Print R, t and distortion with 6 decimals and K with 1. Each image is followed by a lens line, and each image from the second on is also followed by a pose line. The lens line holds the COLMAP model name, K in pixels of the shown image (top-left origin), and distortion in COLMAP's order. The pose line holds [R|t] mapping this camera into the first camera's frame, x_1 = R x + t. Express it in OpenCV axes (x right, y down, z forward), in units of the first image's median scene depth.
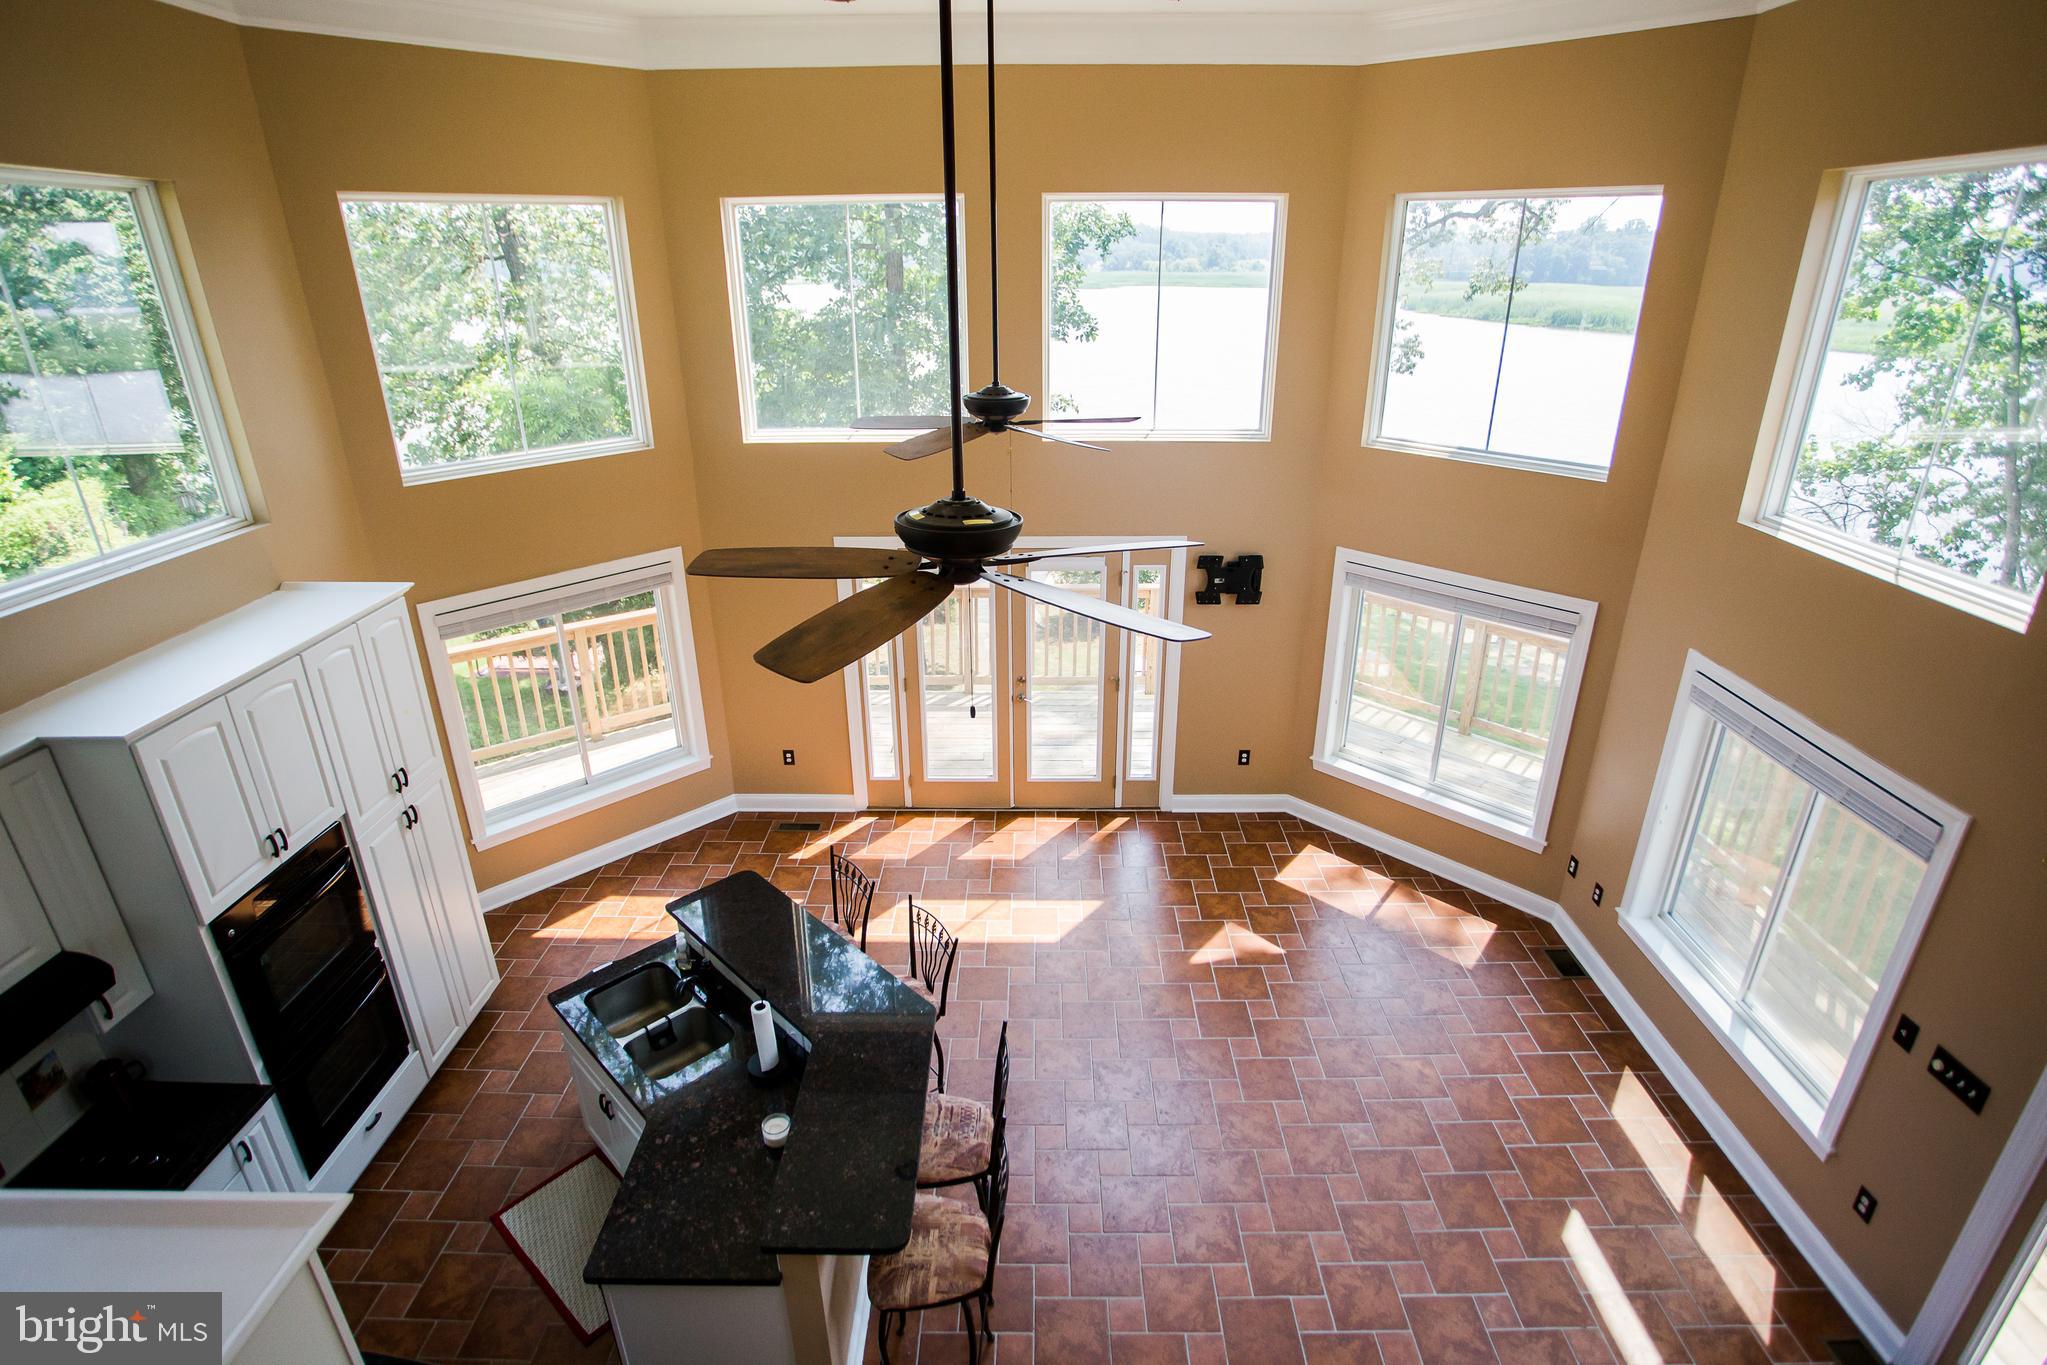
lens RADIAL K [[1038.2, 0, 1032.5], [0, 1038.2, 665.7], [0, 0, 1]] dist [-0.079039, 0.038883]
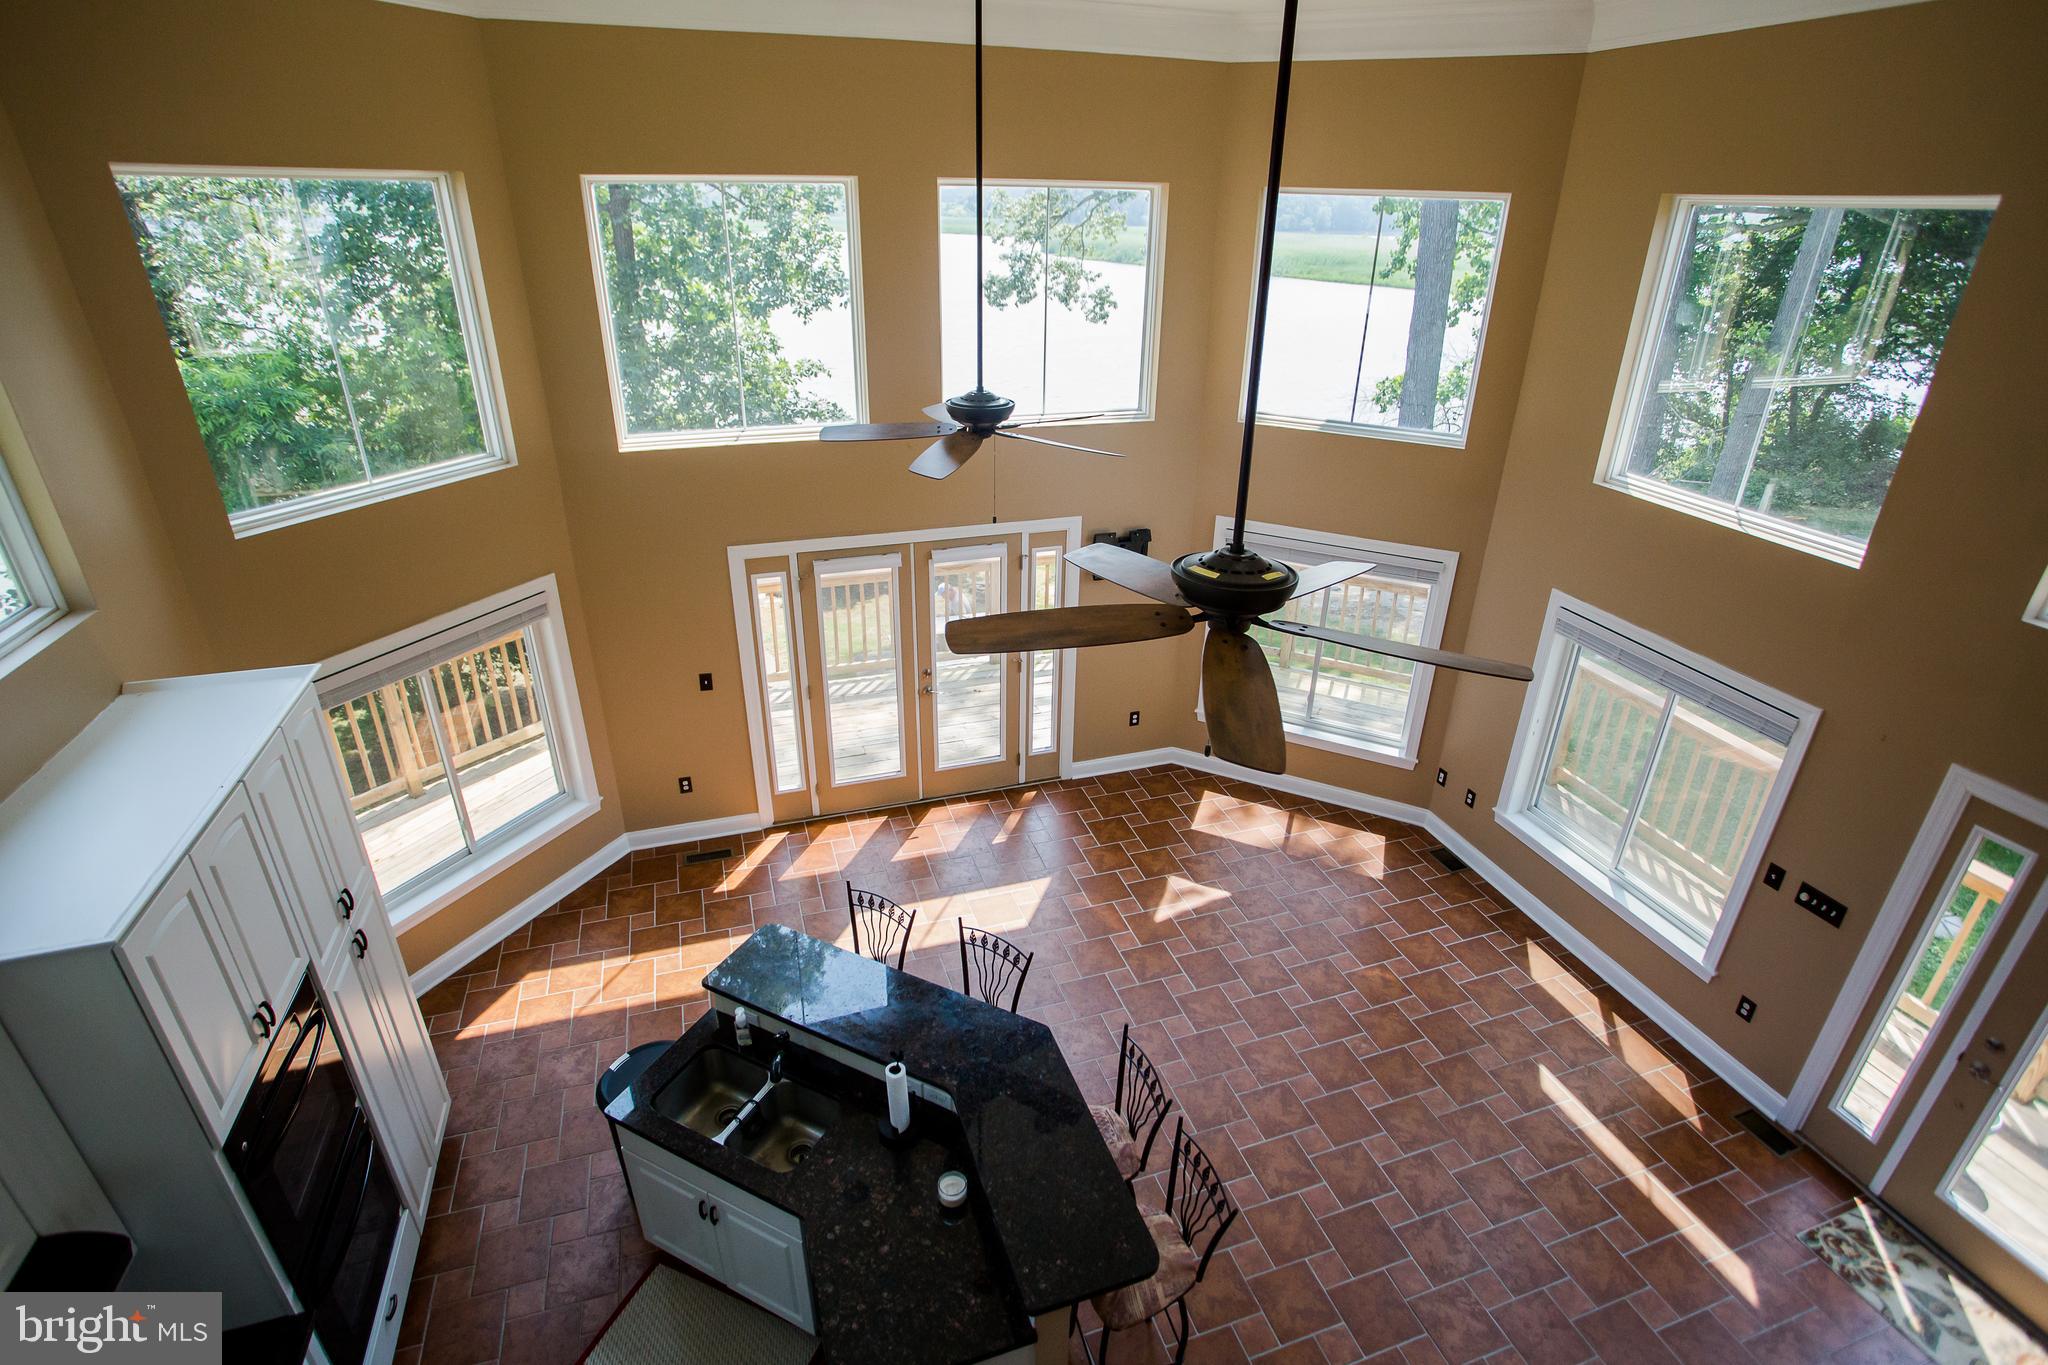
lens RADIAL K [[1018.2, 0, 1028.8], [0, 1018.2, 666.5], [0, 0, 1]] dist [-0.079453, 0.040114]
pose [[0.944045, -0.121644, 0.306565, -0.273885], [0.103676, 0.991833, 0.074291, -0.068727], [-0.313099, -0.038351, 0.948946, 0.058913]]
